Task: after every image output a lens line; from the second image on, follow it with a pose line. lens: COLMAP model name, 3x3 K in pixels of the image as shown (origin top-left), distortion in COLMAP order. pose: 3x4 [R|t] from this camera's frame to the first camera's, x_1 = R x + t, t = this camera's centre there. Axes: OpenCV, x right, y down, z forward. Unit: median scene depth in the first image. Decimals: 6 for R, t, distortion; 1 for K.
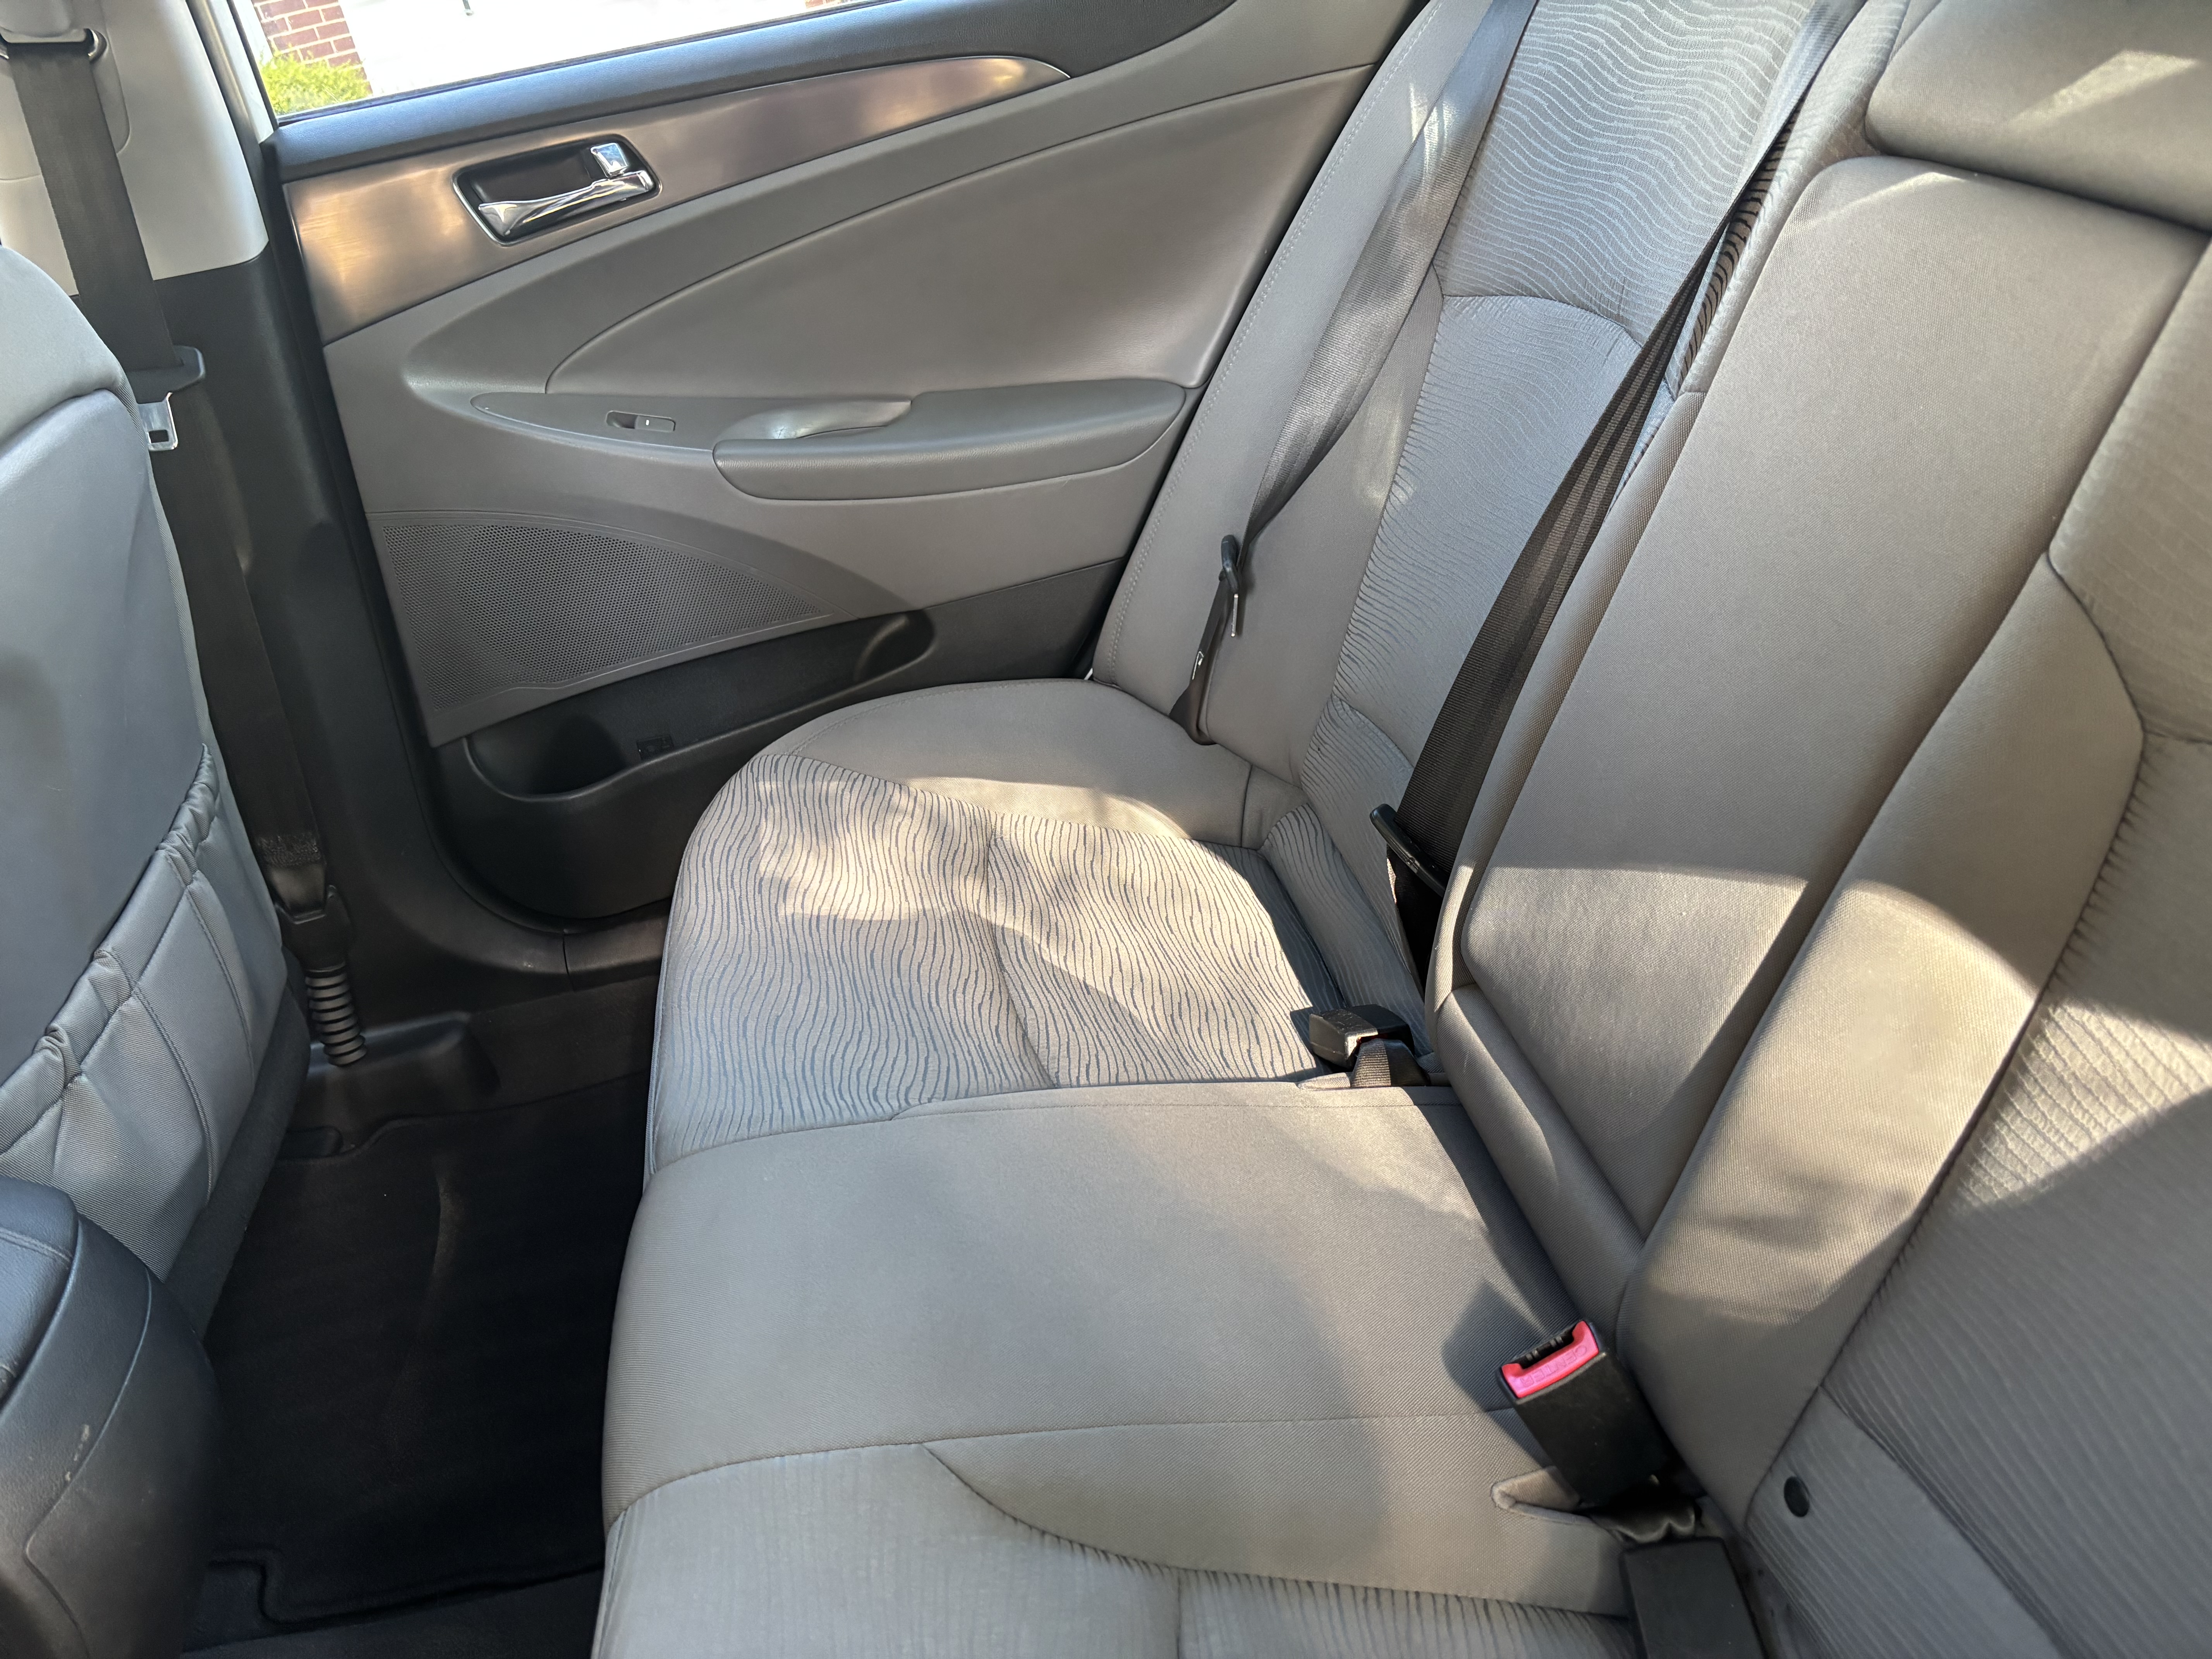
lens RADIAL K [[1673.2, 0, 1106.0], [0, 1673.2, 829.5], [0, 0, 1]] dist [0.027252, -0.009910]
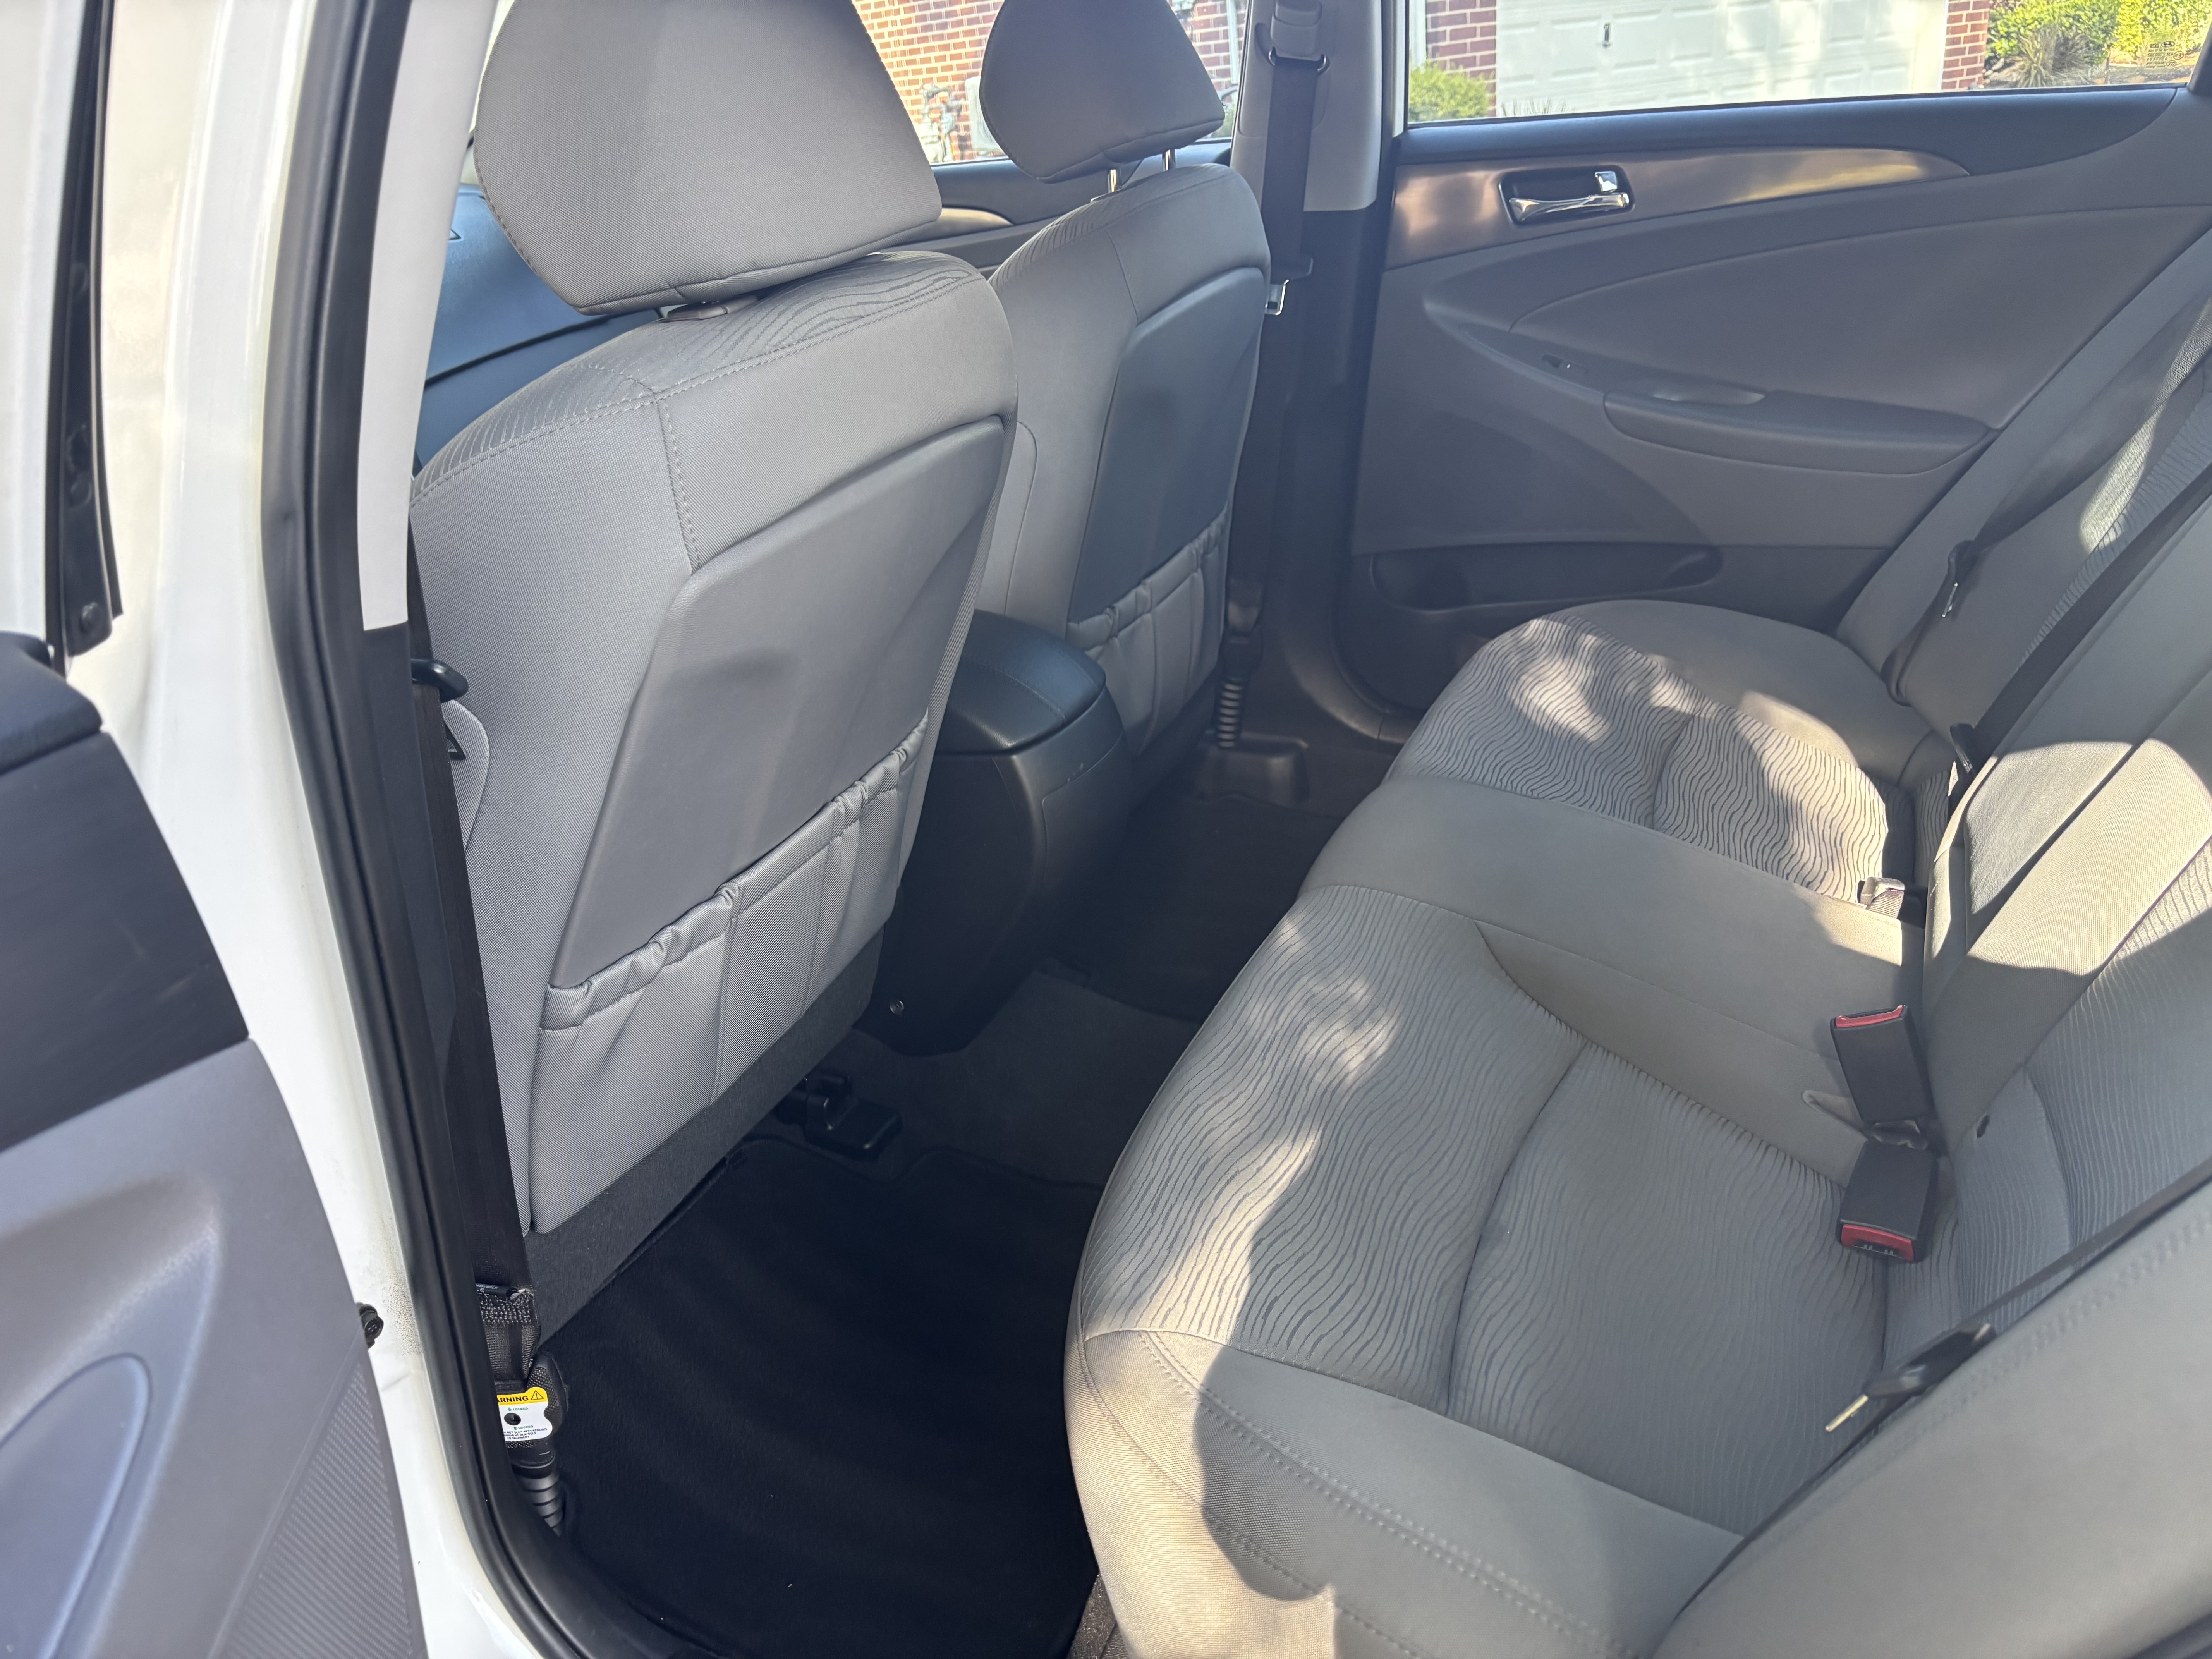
lens RADIAL K [[1673.2, 0, 1106.0], [0, 1673.2, 829.5], [0, 0, 1]] dist [0.027252, -0.009910]
pose [[0.822727, 0.333984, -0.459973, 0.197338], [-0.340899, 0.937422, 0.070911, 0.164035], [0.454872, 0.098464, 0.885097, -0.411418]]
